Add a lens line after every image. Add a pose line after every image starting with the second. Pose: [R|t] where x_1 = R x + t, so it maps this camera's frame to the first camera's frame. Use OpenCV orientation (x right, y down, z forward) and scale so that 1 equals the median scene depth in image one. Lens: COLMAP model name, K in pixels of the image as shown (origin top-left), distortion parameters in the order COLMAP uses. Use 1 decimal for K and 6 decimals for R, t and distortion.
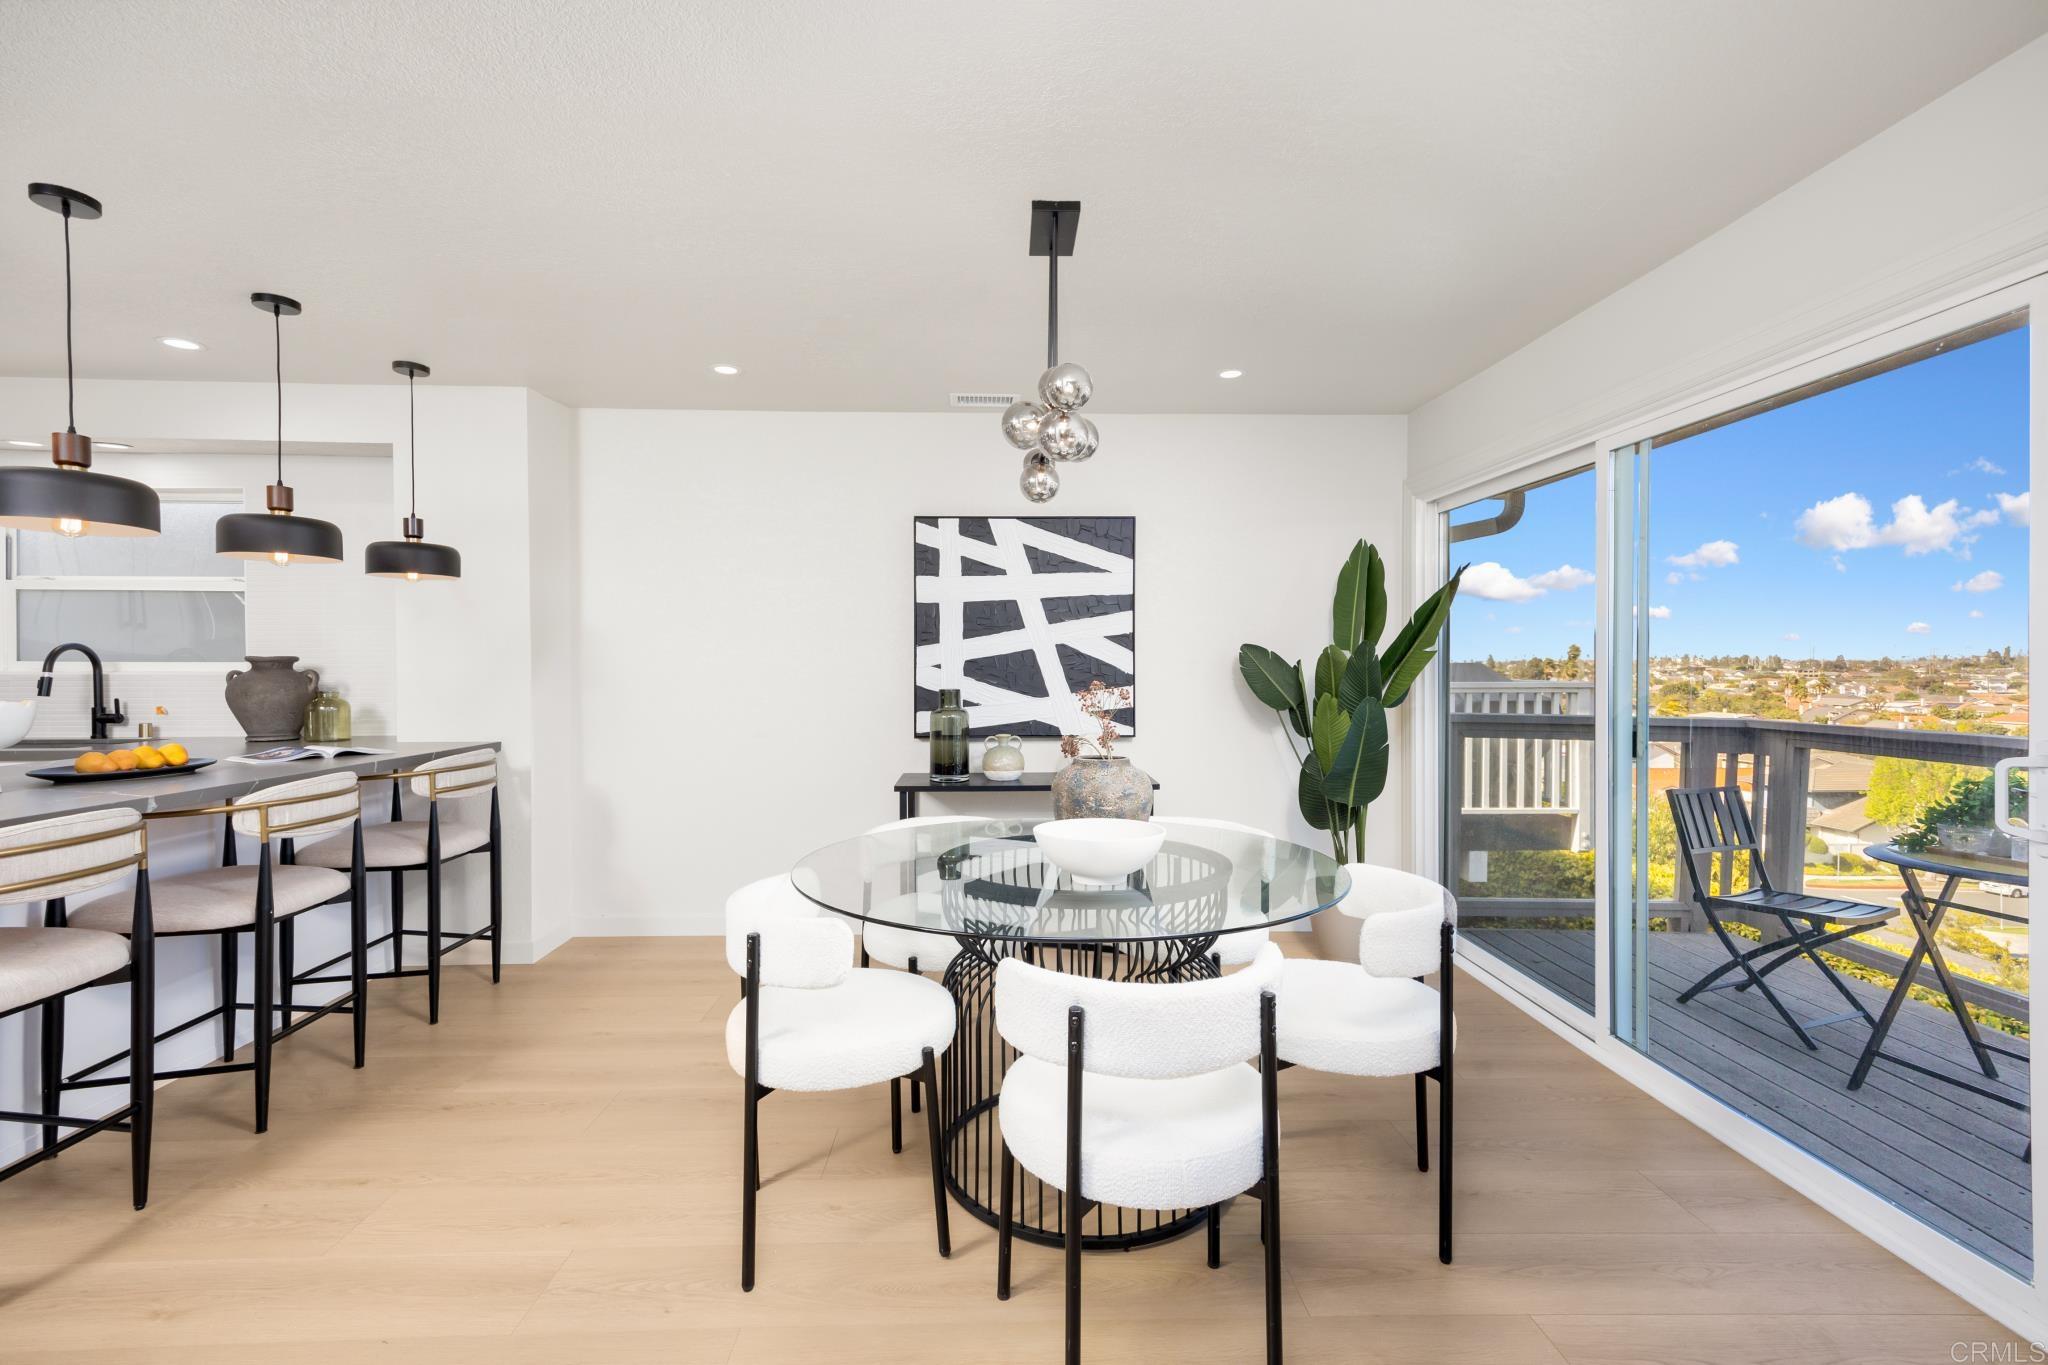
lens RADIAL K [[814.0, 0, 1014.1], [0, 814.0, 680.3], [0, 0, 1]] dist [-0.001242, -0.000249]
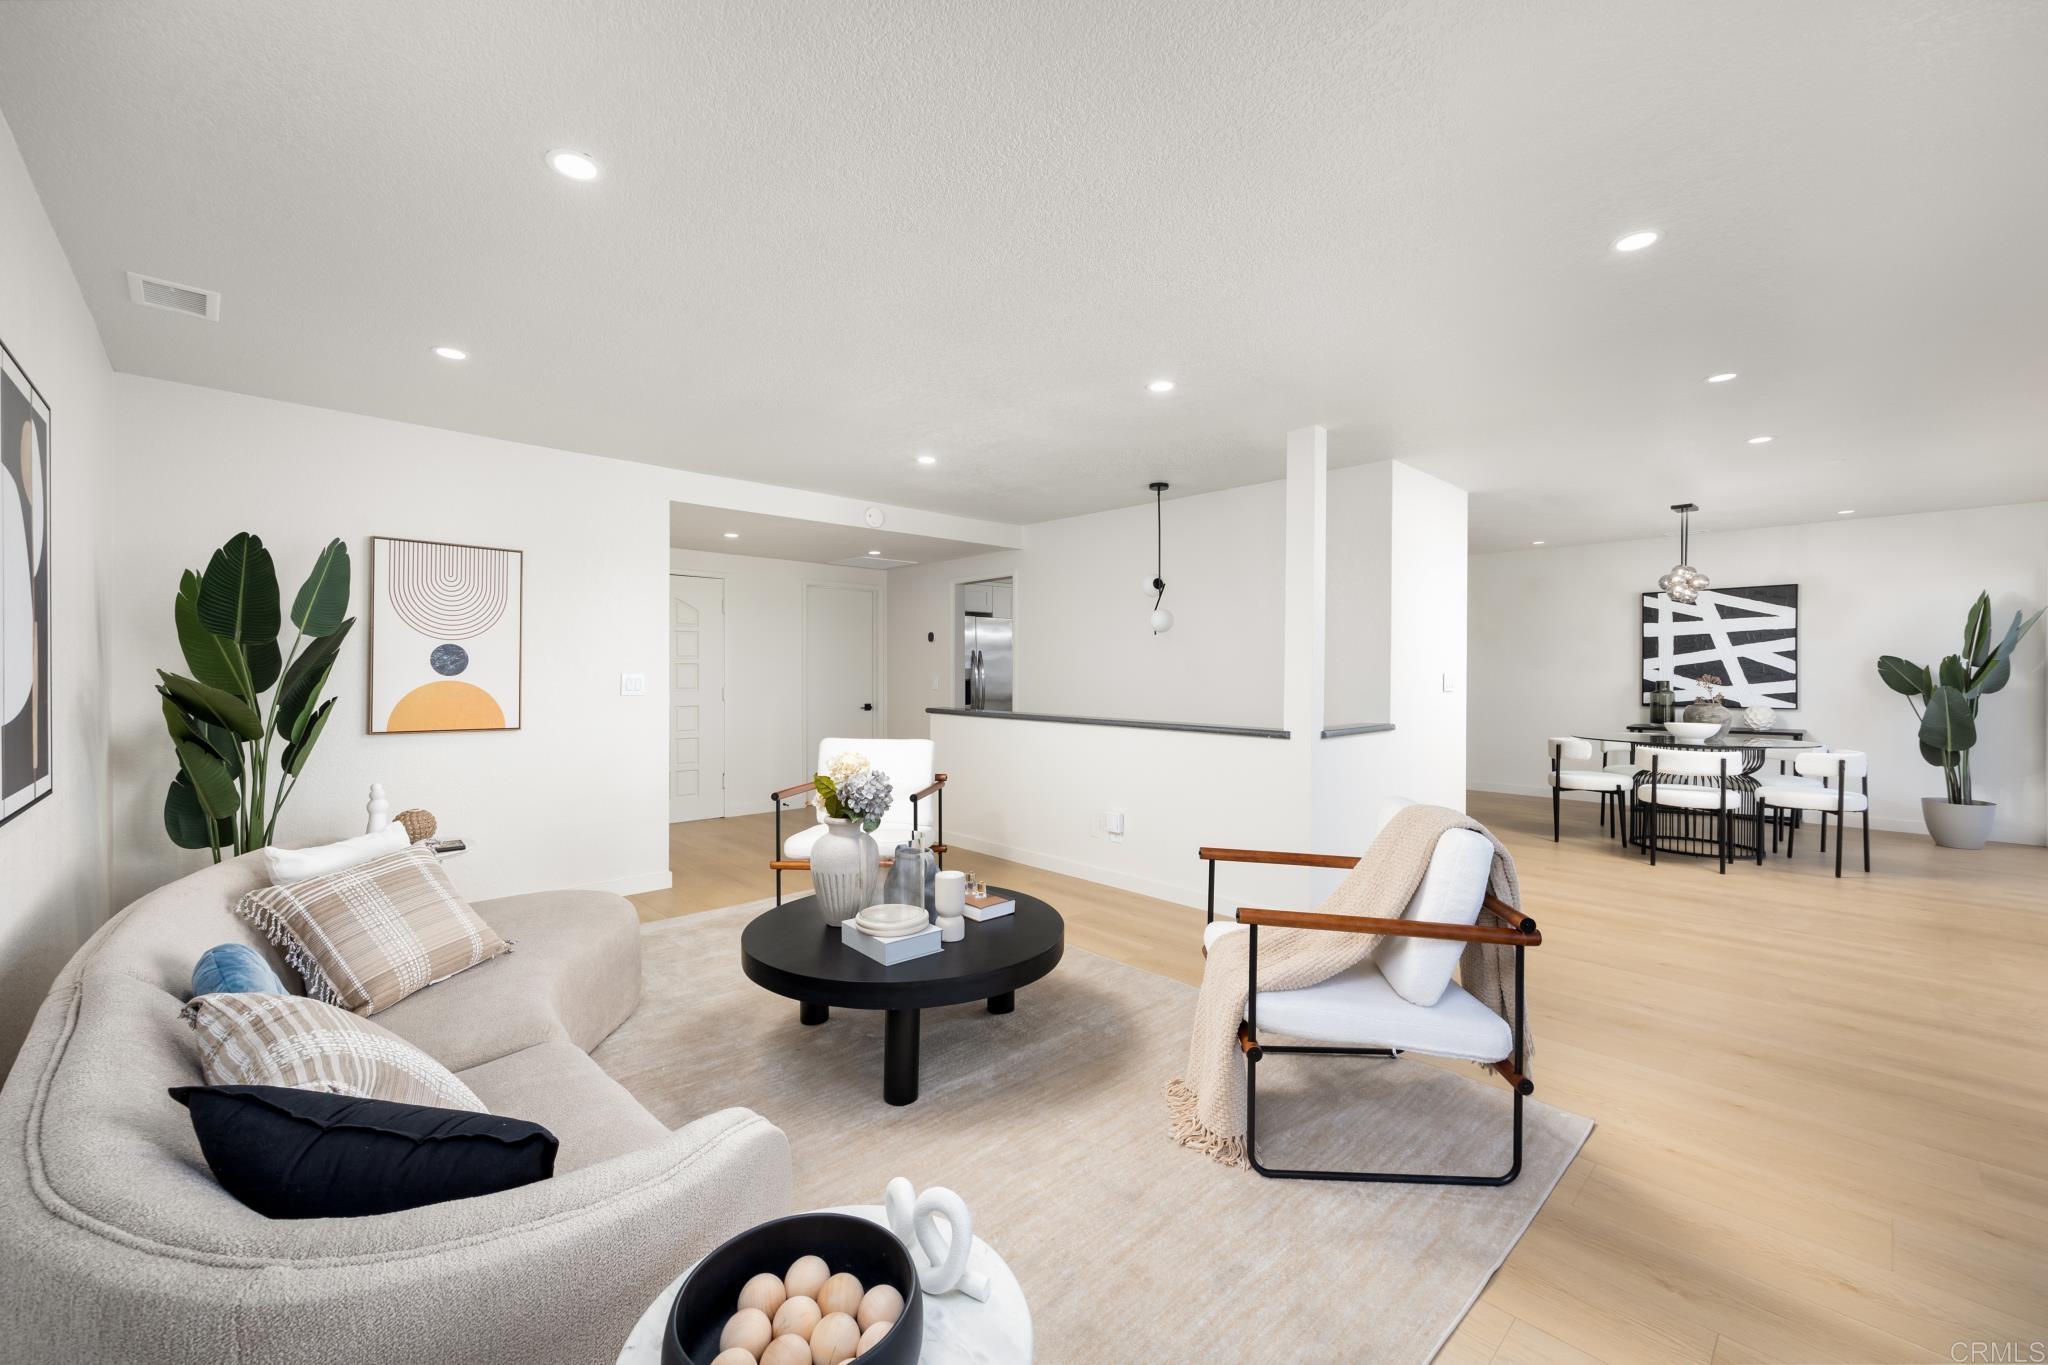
lens RADIAL K [[814.0, 0, 1014.1], [0, 814.0, 680.3], [0, 0, 1]] dist [-0.001242, -0.000249]
pose [[0.651773, 0.009329, -0.758357, 0.377944], [-0.014625, 0.999893, -0.000269, 0.031963], [0.758273, 0.011266, 0.651839, -1.419752]]
